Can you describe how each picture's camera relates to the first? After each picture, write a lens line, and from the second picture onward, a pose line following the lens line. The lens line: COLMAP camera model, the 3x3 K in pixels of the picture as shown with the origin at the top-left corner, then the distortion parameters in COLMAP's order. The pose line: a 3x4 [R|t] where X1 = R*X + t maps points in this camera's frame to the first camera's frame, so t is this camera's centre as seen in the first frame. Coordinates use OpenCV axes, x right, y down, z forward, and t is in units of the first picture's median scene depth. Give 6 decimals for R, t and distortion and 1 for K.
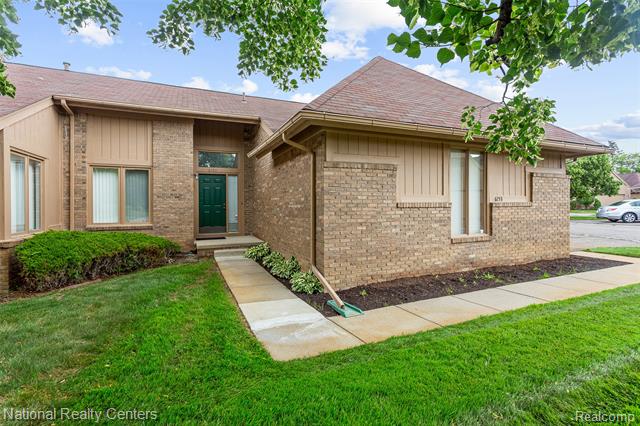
lens RADIAL K [[309.8, 0, 322.3], [0, 309.8, 214.5], [0, 0, 1]] dist [0.000469, 0.001815]
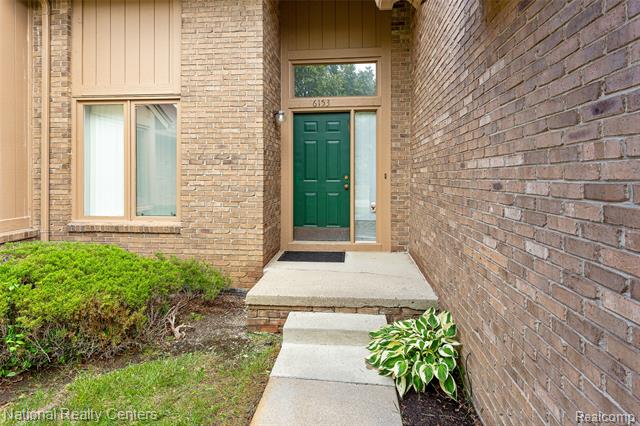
lens RADIAL K [[345.2, 0, 325.3], [0, 345.2, 177.3], [0, 0, 1]] dist [-0.025849, -0.000664]
pose [[0.875515, 0.006868, -0.483142, -0.159388], [-0.015952, 0.999765, -0.014694, -0.039831], [0.482928, 0.020572, 0.875418, 0.851367]]
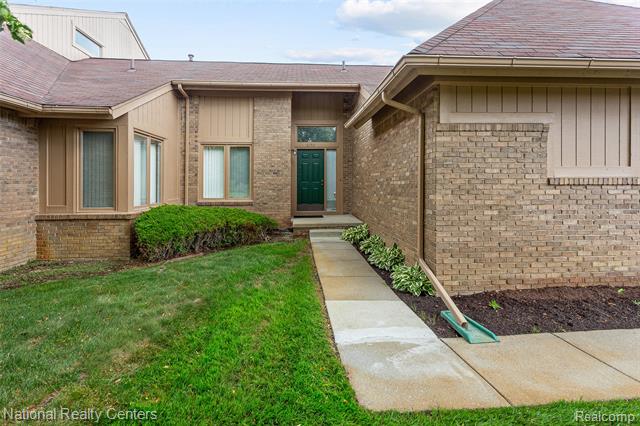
lens RADIAL K [[309.8, 0, 317.4], [0, 309.8, 187.0], [0, 0, 1]] dist [0.000469, 0.001815]
pose [[0.938196, 0.007156, -0.346030, -0.005225], [-0.012436, 0.999838, -0.013040, -0.001609], [0.345881, 0.016537, 0.938133, 0.167342]]
